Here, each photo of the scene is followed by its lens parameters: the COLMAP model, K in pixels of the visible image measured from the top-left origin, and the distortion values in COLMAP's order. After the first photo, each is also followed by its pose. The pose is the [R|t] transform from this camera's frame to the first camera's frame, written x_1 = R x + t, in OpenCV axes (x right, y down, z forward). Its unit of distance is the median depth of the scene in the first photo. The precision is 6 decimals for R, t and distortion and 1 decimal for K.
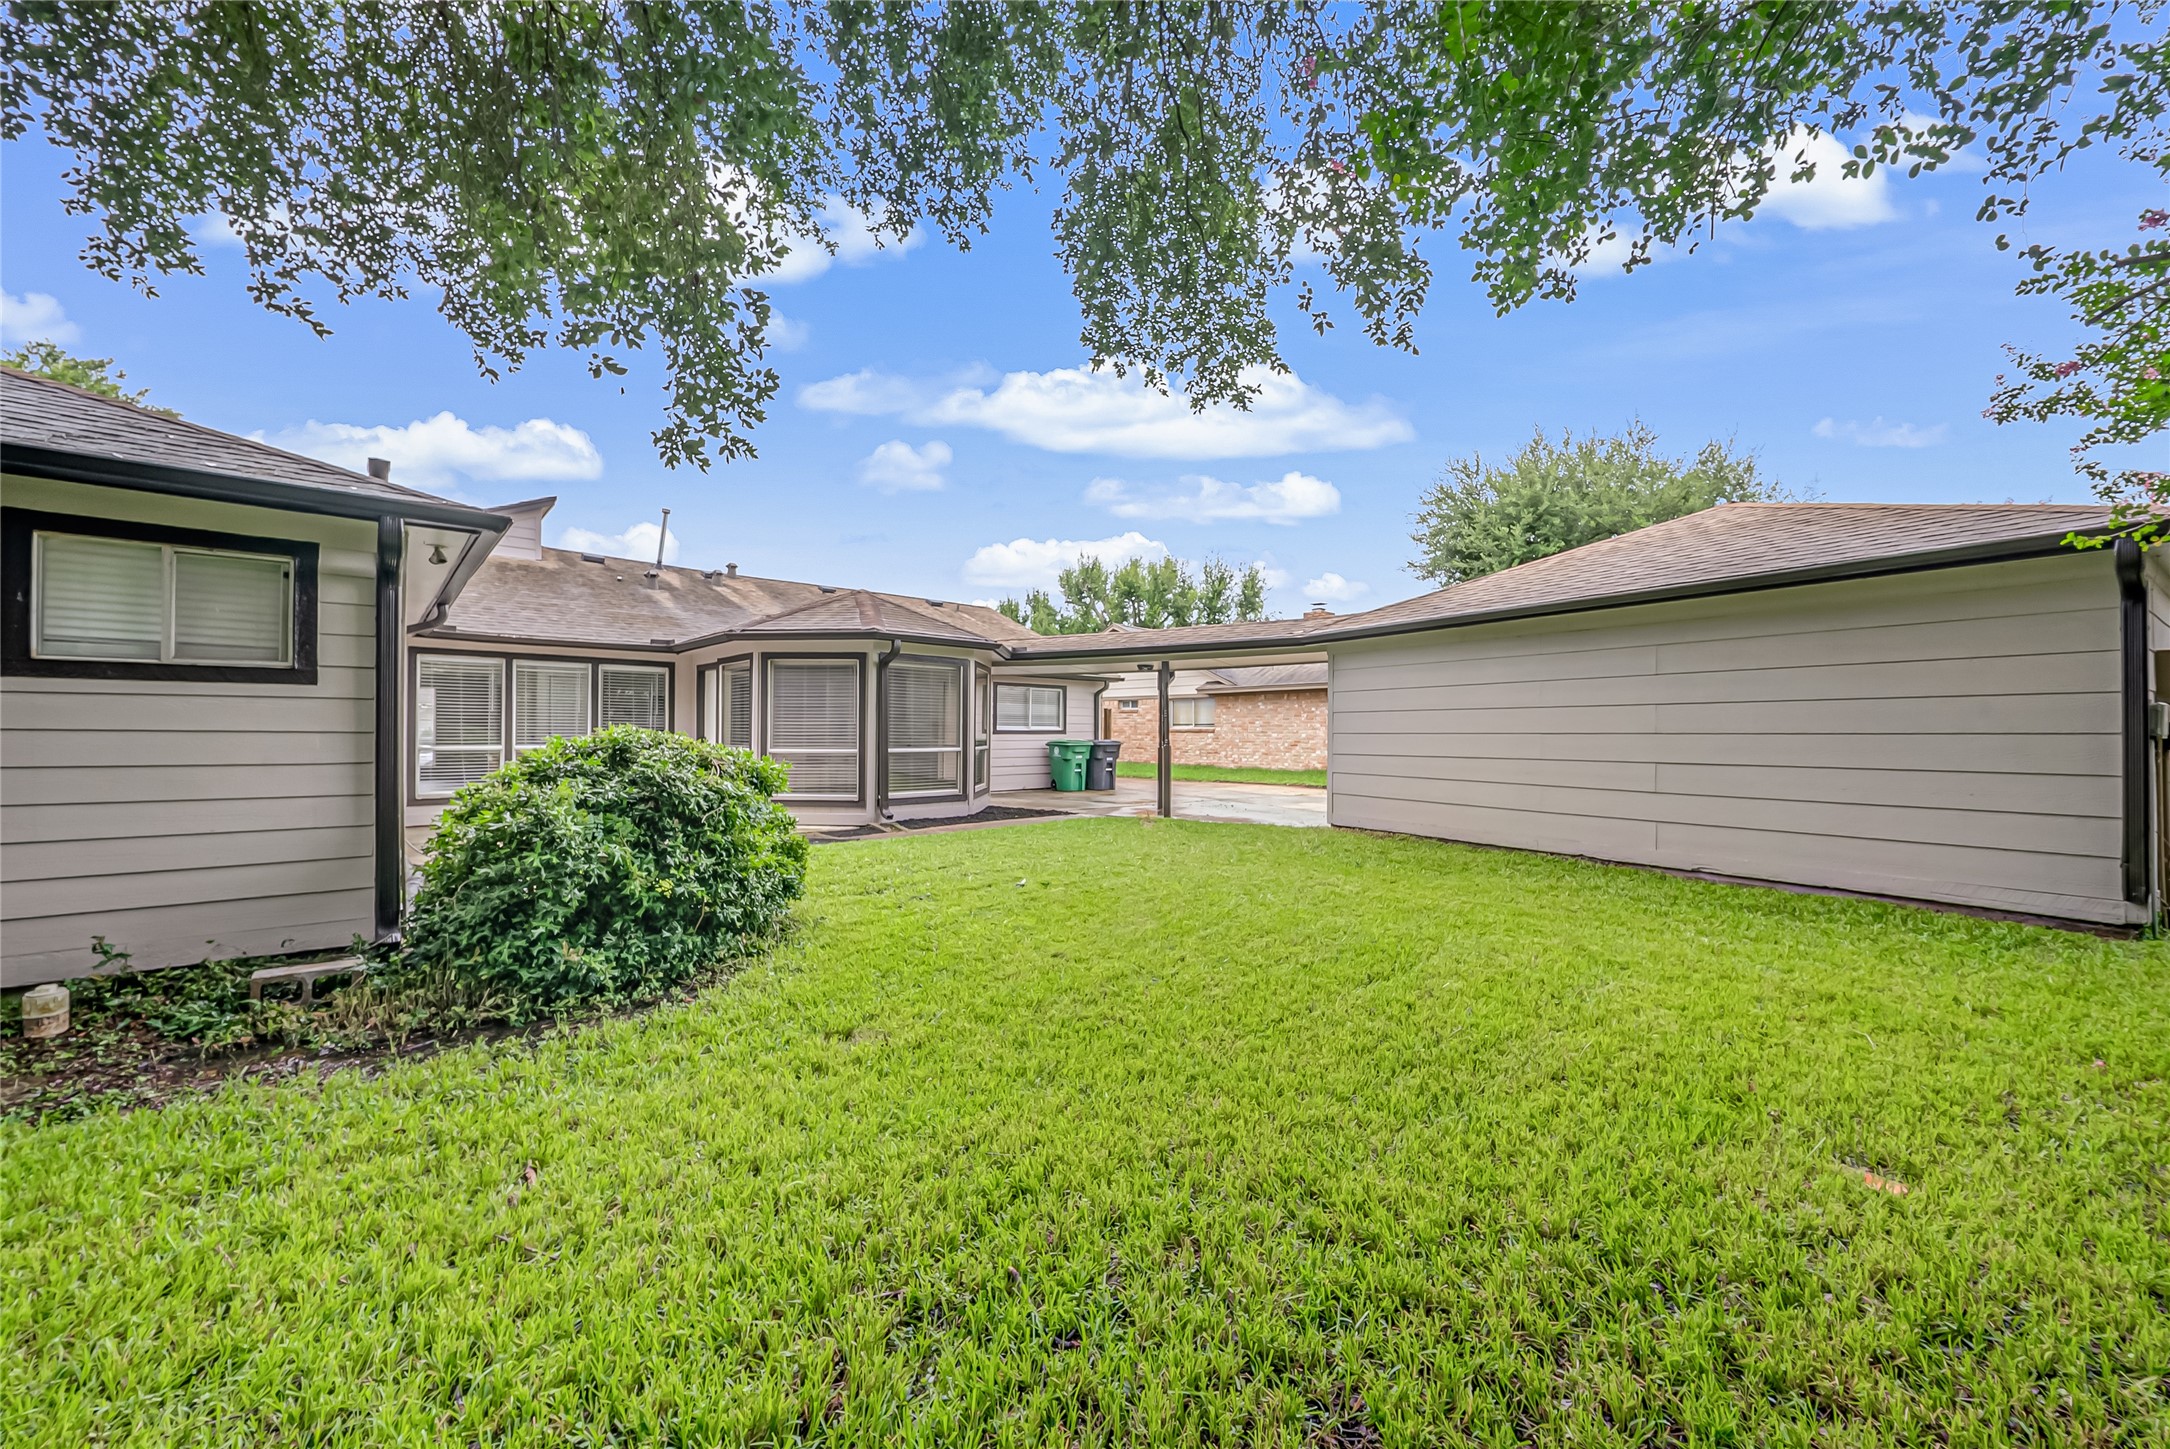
lens RADIAL K [[772.2, 0, 1095.6], [0, 772.2, 726.4], [0, 0, 1]] dist [0.001088, -0.001431]
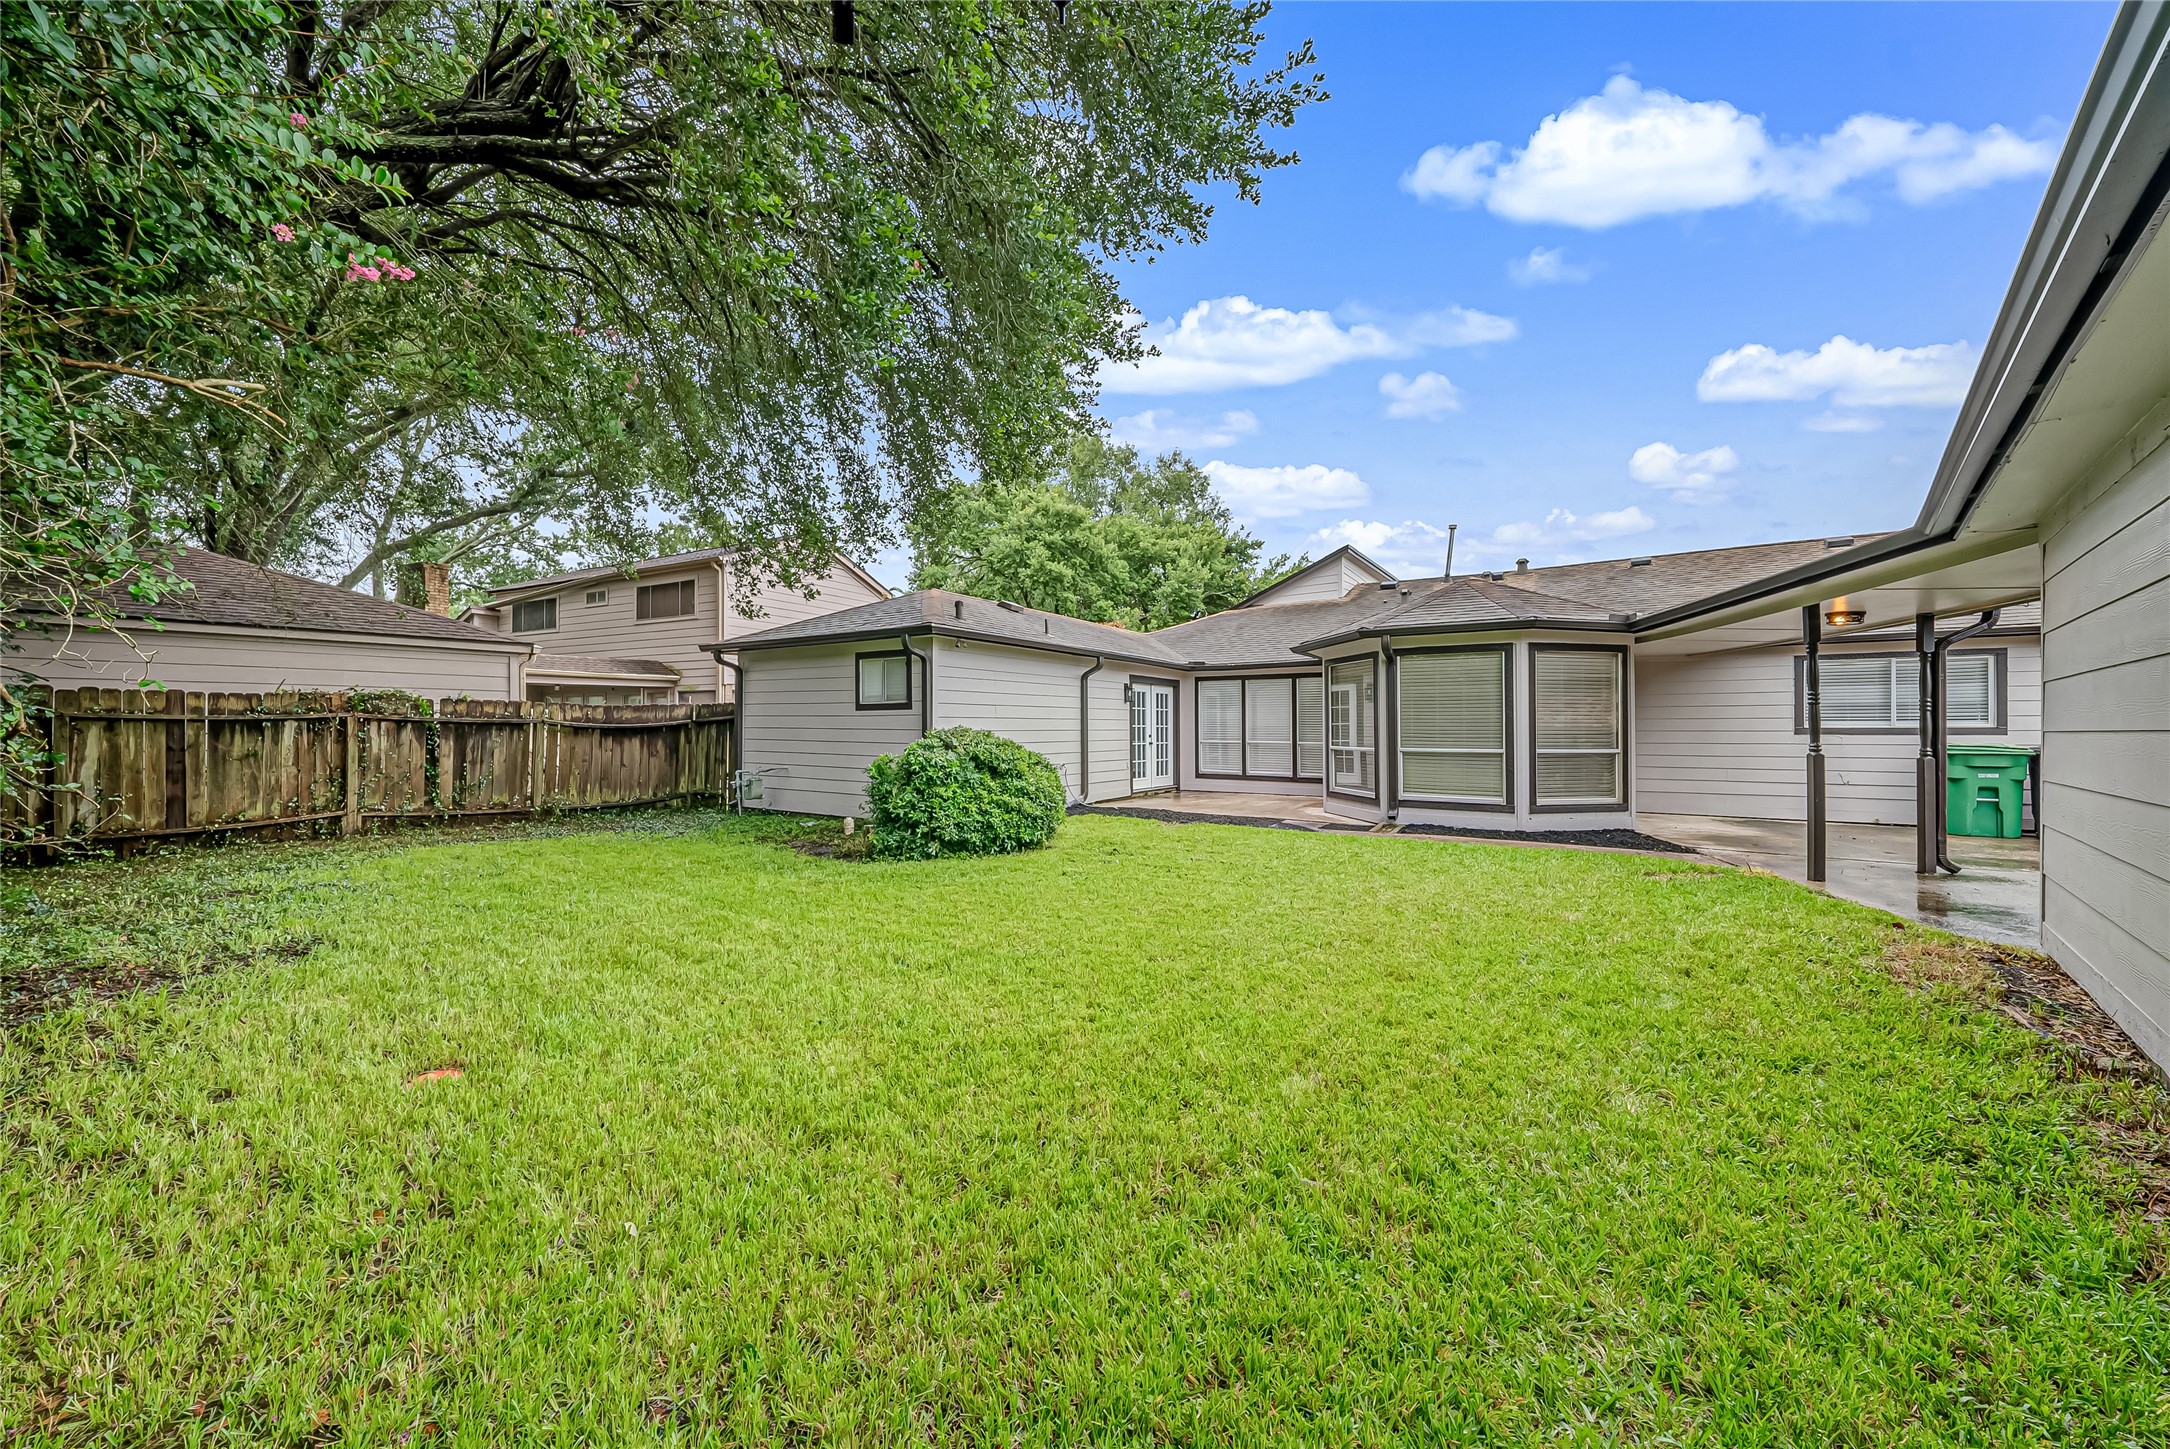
lens RADIAL K [[772.2, 0, 1096.5], [0, 772.2, 725.6], [0, 0, 1]] dist [0.001088, -0.001431]
pose [[0.283405, -0.006781, -0.958976, 0.443926], [0.006044, 0.999968, -0.005284, 0.003116], [0.958981, -0.004298, 0.283437, 0.282165]]
